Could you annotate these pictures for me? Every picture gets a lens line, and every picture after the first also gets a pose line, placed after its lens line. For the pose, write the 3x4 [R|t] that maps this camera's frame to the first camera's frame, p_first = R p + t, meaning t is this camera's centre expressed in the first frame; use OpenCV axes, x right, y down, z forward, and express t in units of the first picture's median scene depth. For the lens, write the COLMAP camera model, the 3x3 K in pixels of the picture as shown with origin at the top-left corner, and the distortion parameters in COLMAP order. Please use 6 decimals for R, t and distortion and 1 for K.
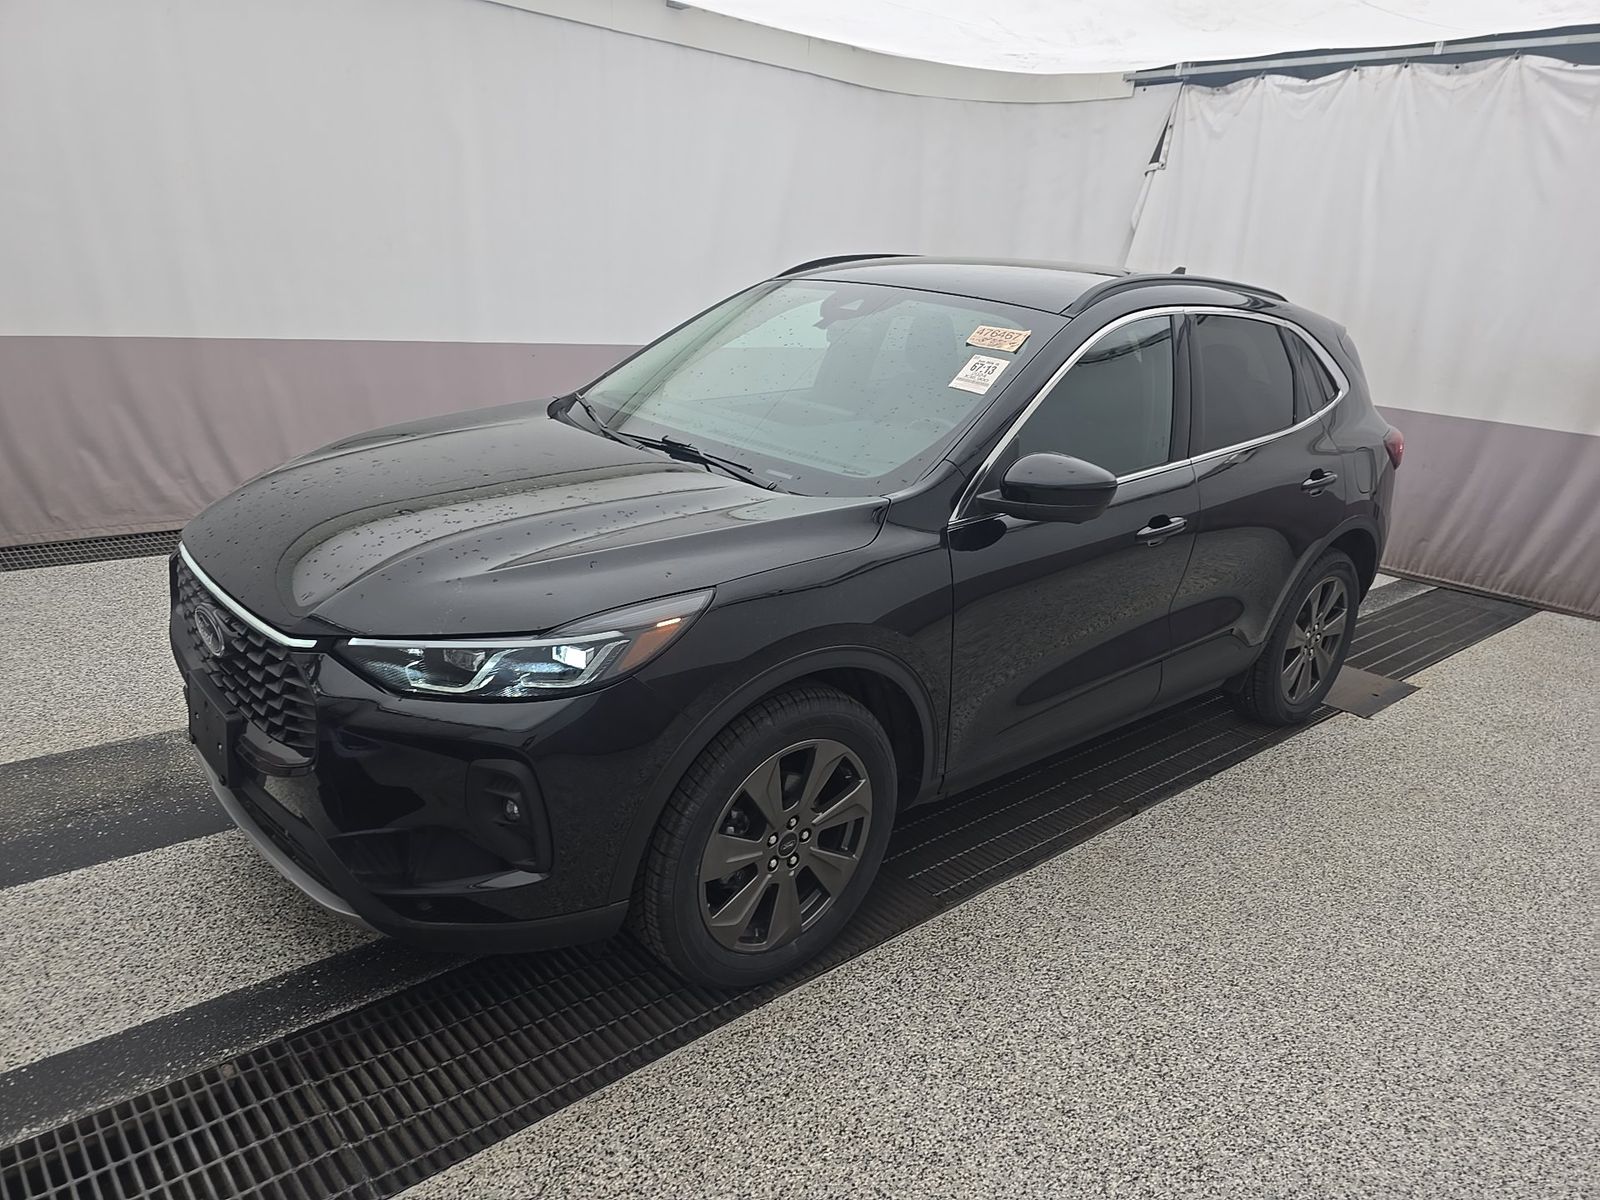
lens RADIAL K [[1068.3, 0, 807.8], [0, 1068.3, 621.0], [0, 0, 1]] dist [0.045708, -0.038113]
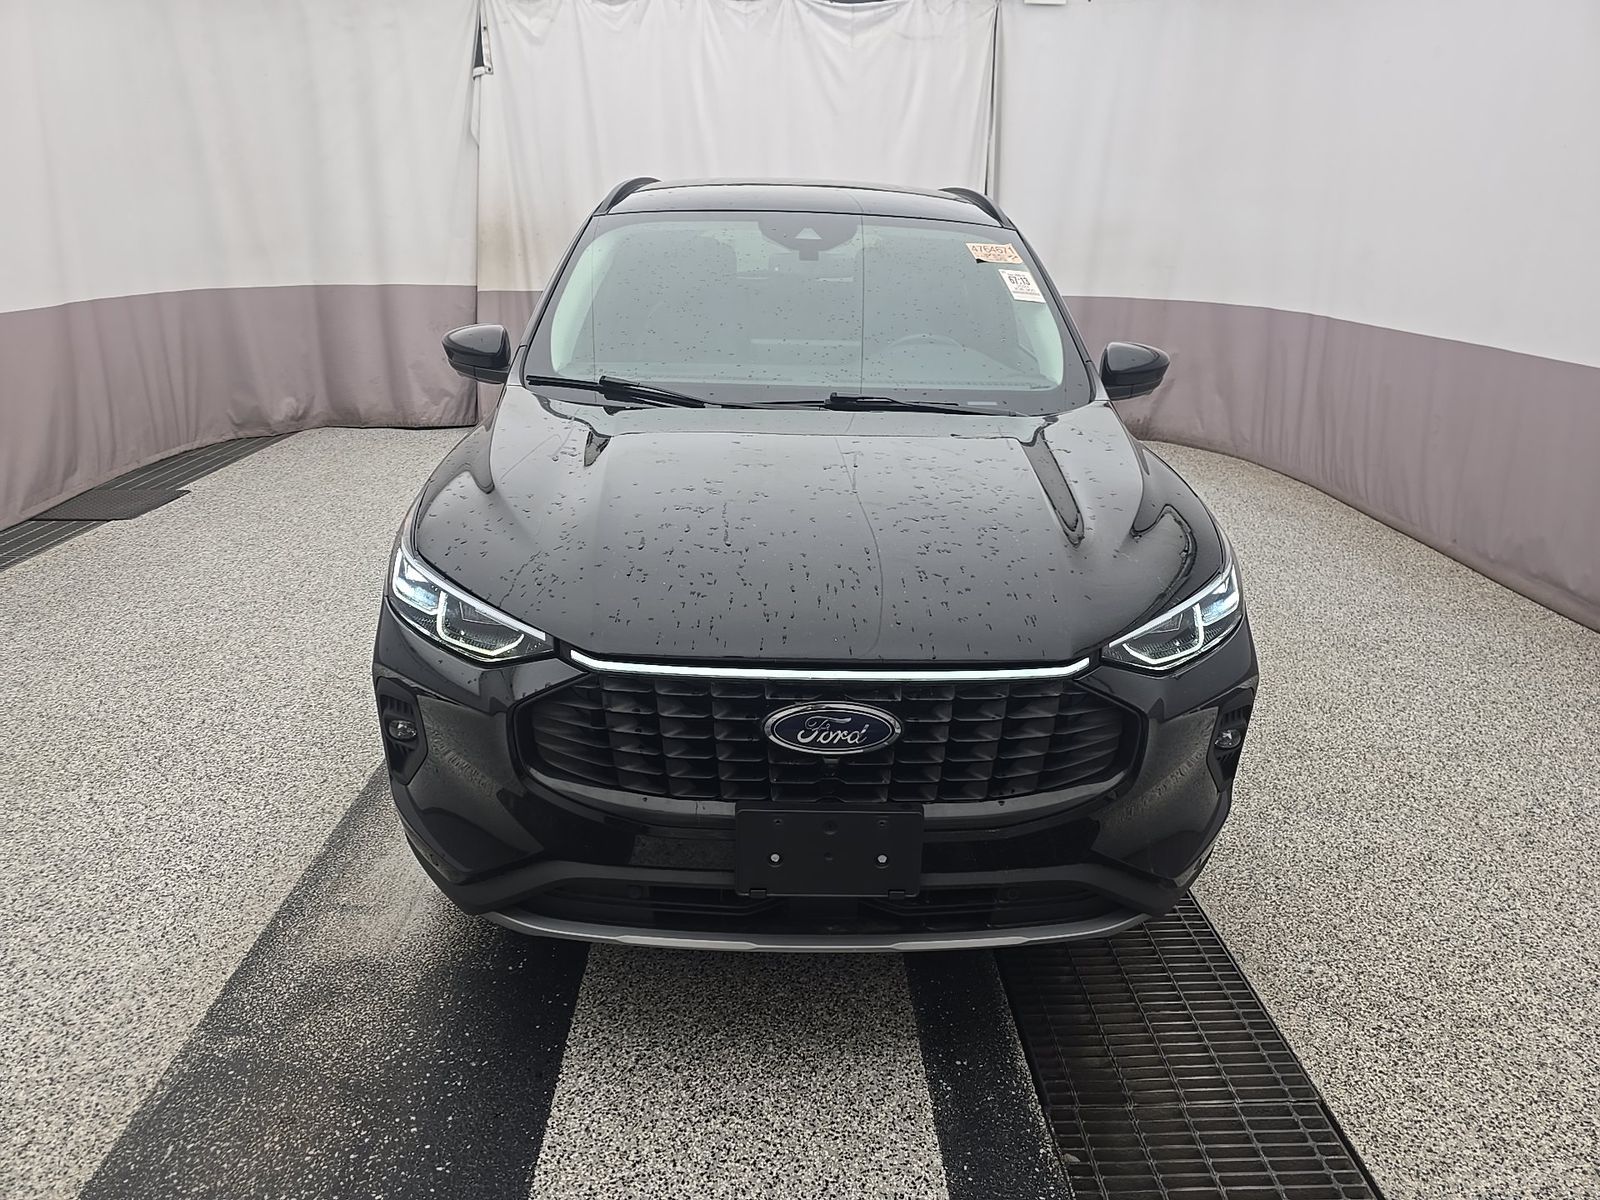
lens RADIAL K [[1068.3, 0, 807.8], [0, 1068.3, 621.0], [0, 0, 1]] dist [0.045708, -0.038113]
pose [[0.638114, -0.329955, 0.695658, -0.889920], [0.270912, 0.941962, 0.198276, -0.183478], [-0.720706, 0.061940, 0.690468, 0.400619]]
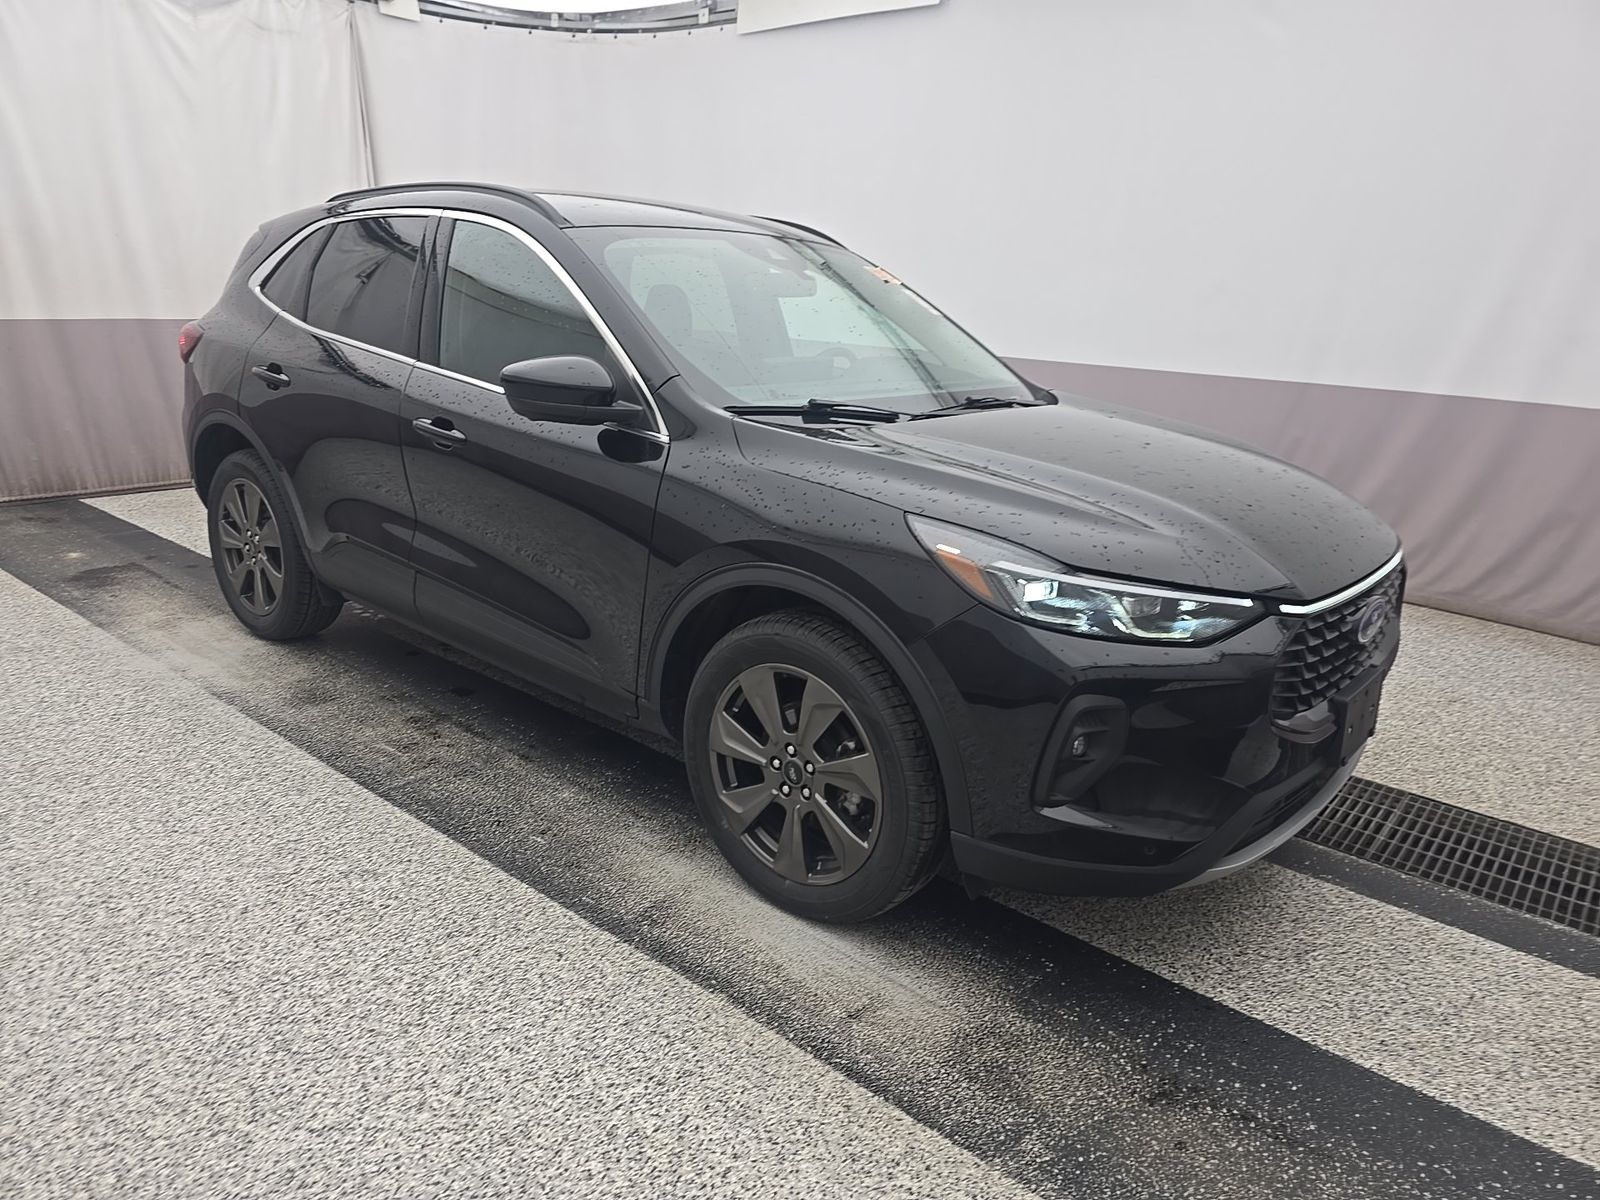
lens RADIAL K [[1068.3, 0, 807.8], [0, 1068.3, 621.0], [0, 0, 1]] dist [0.045708, -0.038113]
pose [[-0.143800, -0.380333, 0.913602, -1.190541], [0.260214, 0.876178, 0.405711, -0.463957], [-0.954783, 0.296074, -0.027026, 1.287892]]
